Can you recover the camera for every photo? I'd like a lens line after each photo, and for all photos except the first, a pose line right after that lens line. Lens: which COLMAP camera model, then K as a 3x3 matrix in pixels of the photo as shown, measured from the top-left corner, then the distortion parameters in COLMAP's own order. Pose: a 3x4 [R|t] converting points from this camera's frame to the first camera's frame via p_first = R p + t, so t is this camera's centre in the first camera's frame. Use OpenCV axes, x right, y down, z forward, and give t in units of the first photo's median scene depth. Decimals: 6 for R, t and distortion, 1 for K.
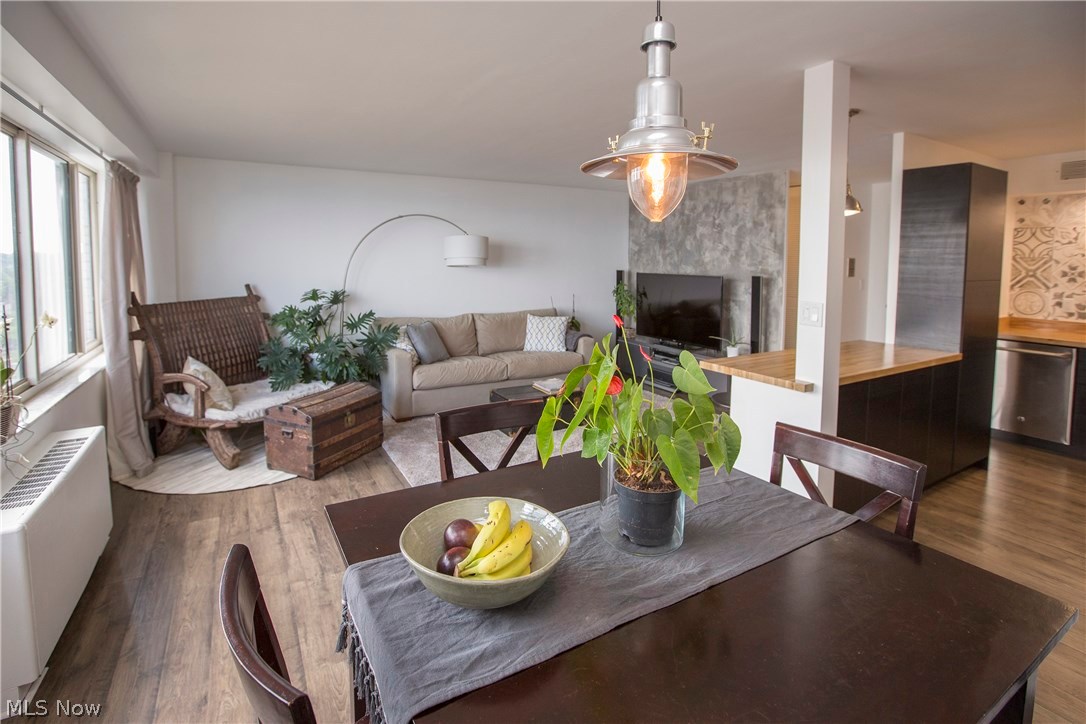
lens RADIAL K [[539.7, 0, 535.5], [0, 539.7, 323.4], [0, 0, 1]] dist [-0.034823, 0.011798]
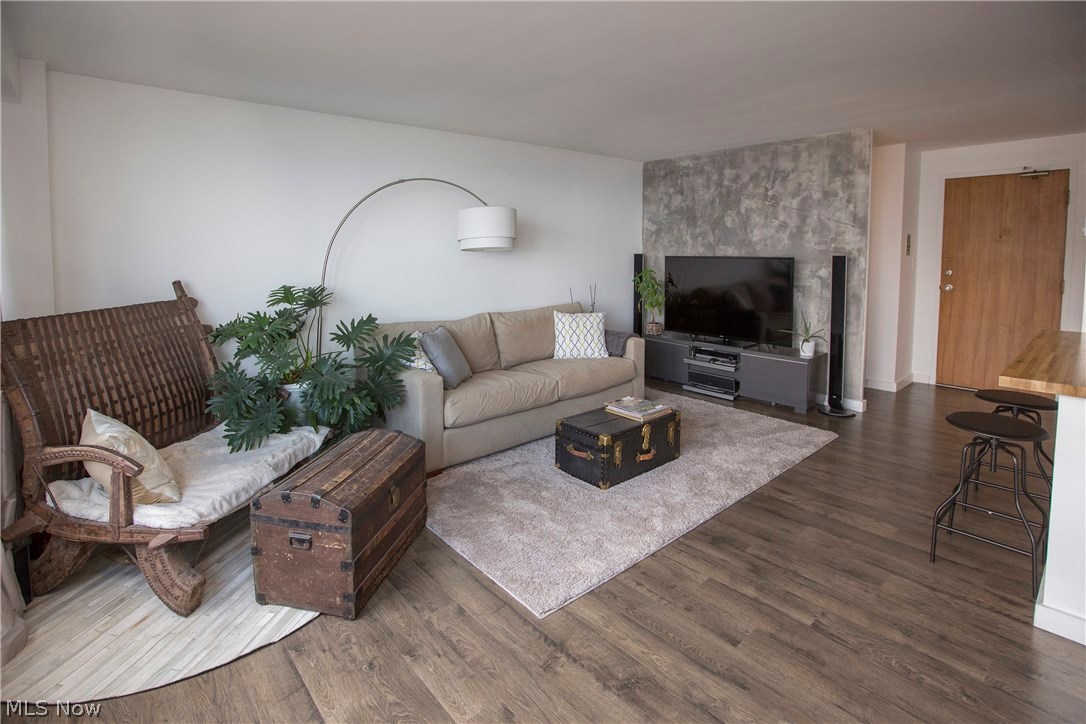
lens RADIAL K [[539.7, 0, 524.1], [0, 539.7, 306.1], [0, 0, 1]] dist [-0.034823, 0.011798]
pose [[0.984059, -0.035573, 0.174247, -0.233968], [0.039037, 0.999102, -0.016495, -0.016127], [-0.173504, 0.023035, 0.984564, 0.293818]]
